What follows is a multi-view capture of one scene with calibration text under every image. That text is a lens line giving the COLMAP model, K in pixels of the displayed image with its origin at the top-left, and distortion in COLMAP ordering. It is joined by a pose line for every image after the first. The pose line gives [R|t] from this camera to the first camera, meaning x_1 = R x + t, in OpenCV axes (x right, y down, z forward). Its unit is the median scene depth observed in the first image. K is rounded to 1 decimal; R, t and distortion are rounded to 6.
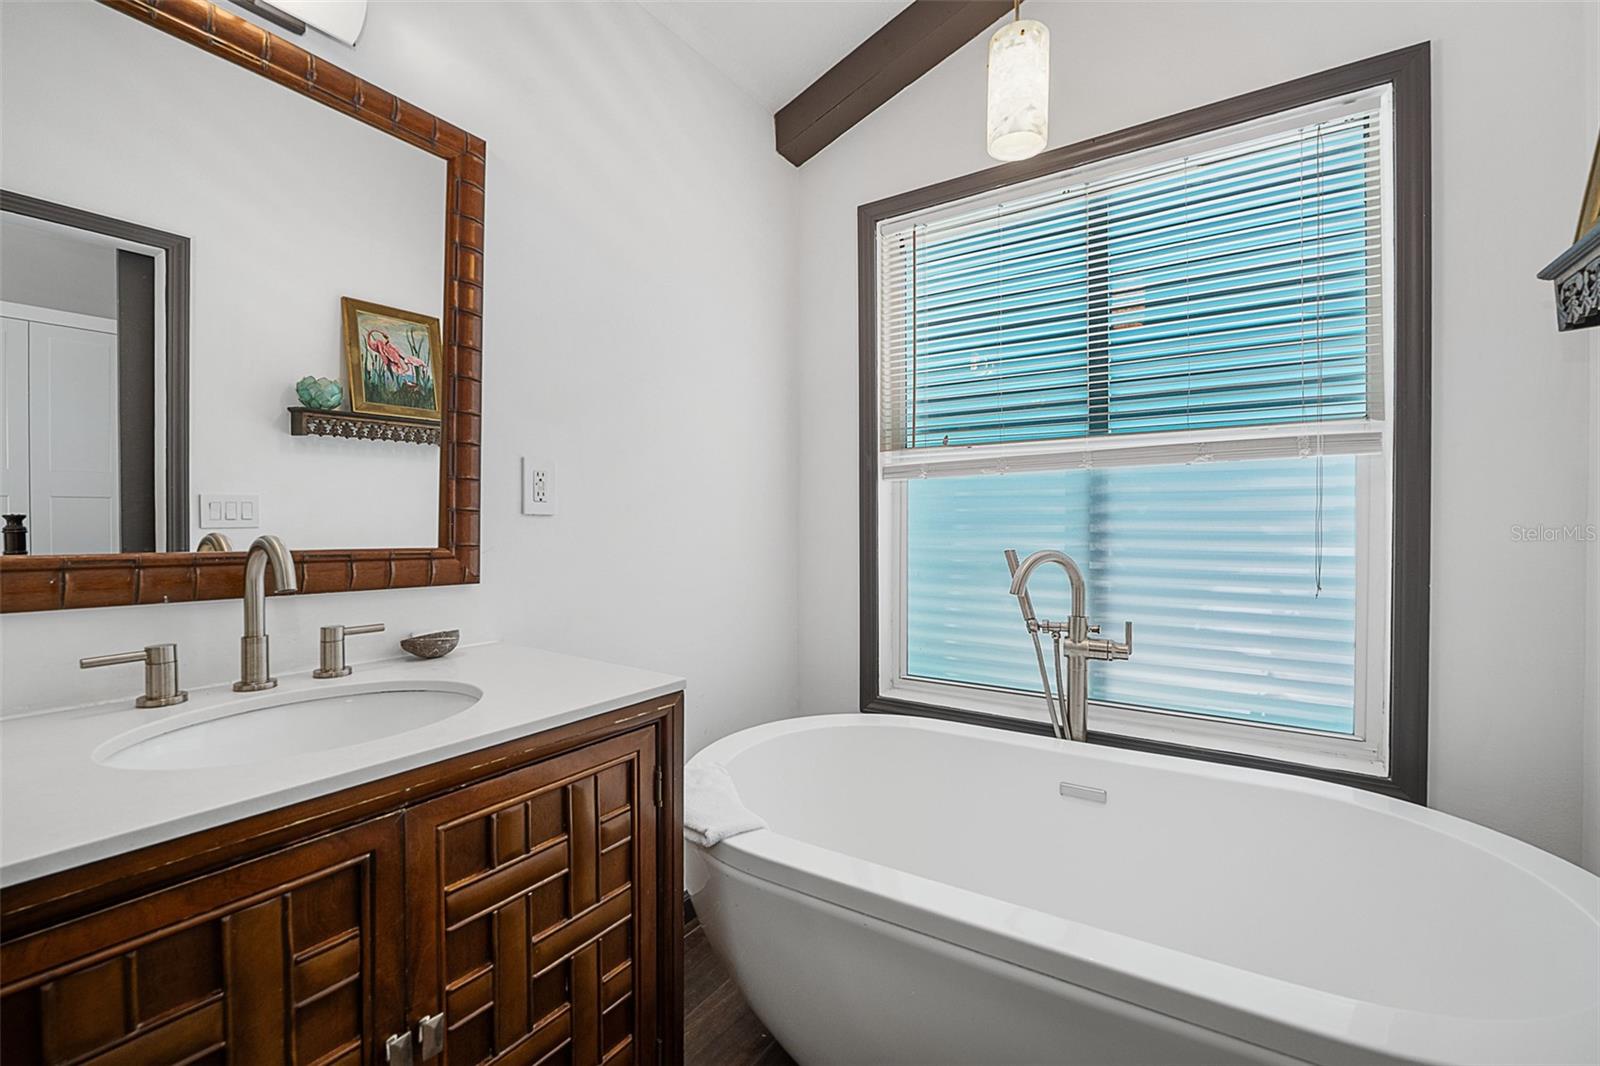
lens RADIAL K [[669.5, 0, 800.0], [0, 669.5, 533.0], [0, 0, 1]] dist [-0.000892, -0.000162]
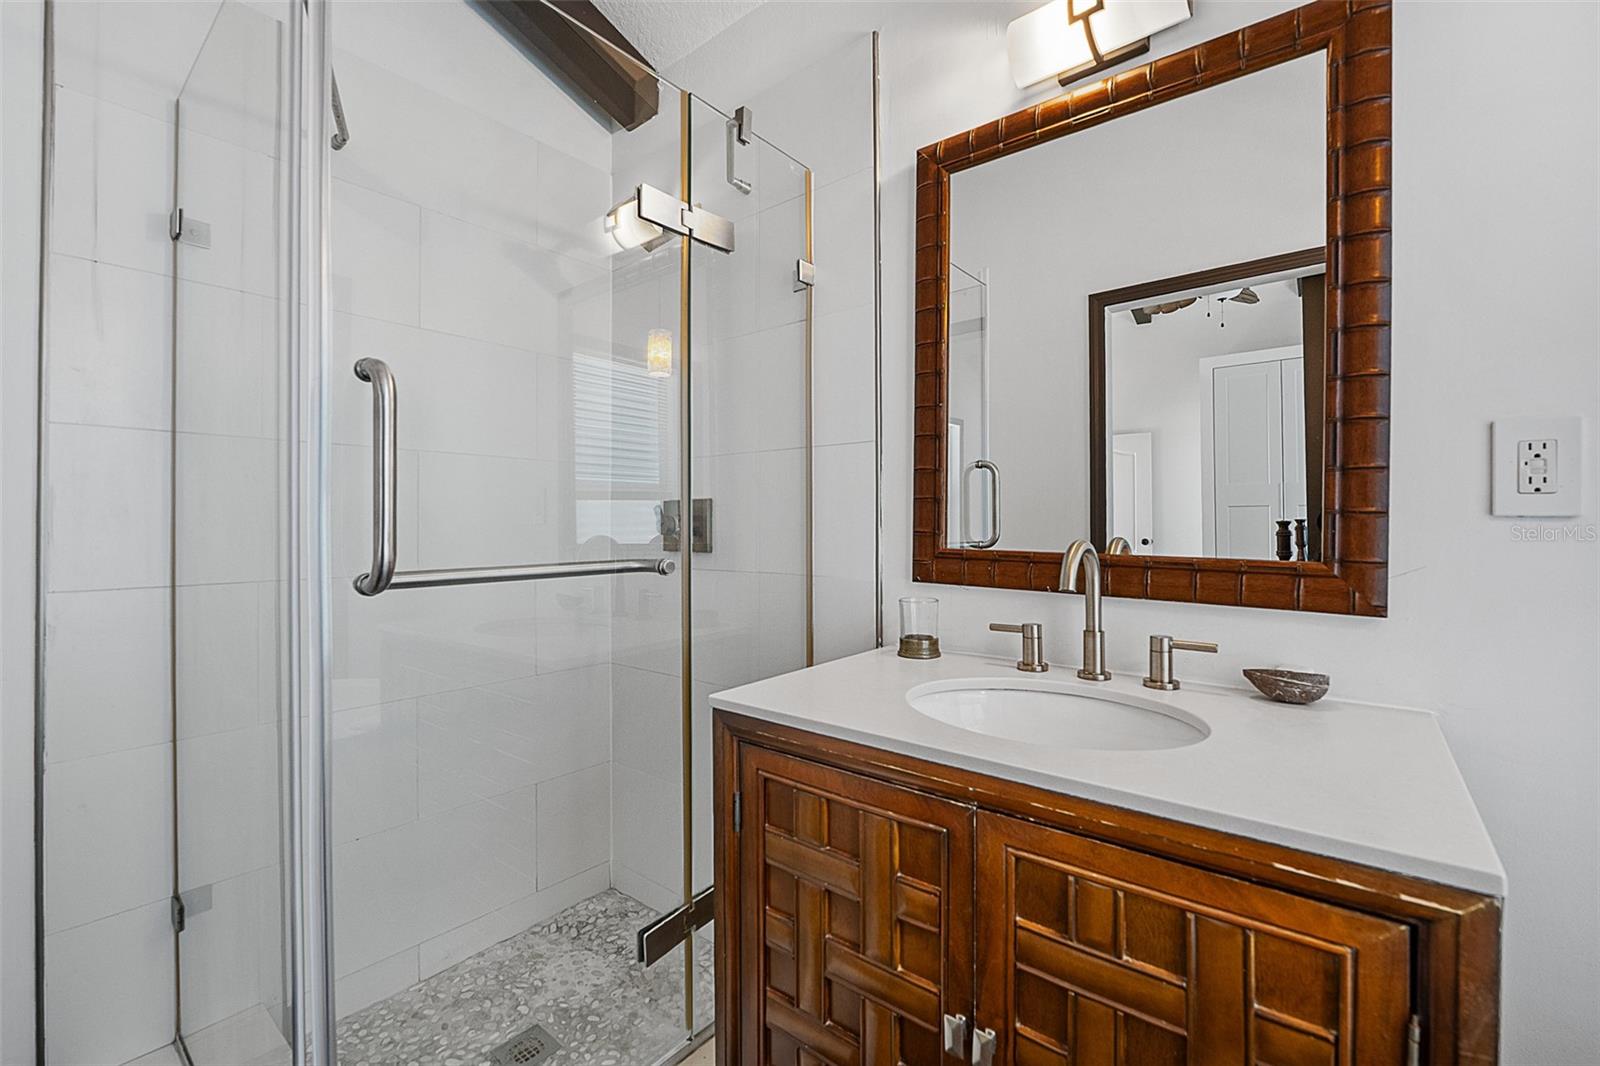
lens RADIAL K [[692.3, 0, 795.2], [0, 692.3, 523.5], [0, 0, 1]] dist [-0.015547, -0.000243]
pose [[-0.097873, -0.002524, -0.995196, 0.385287], [-0.018370, 0.999831, -0.000729, -0.013608], [0.995029, 0.018211, -0.097903, 0.646795]]
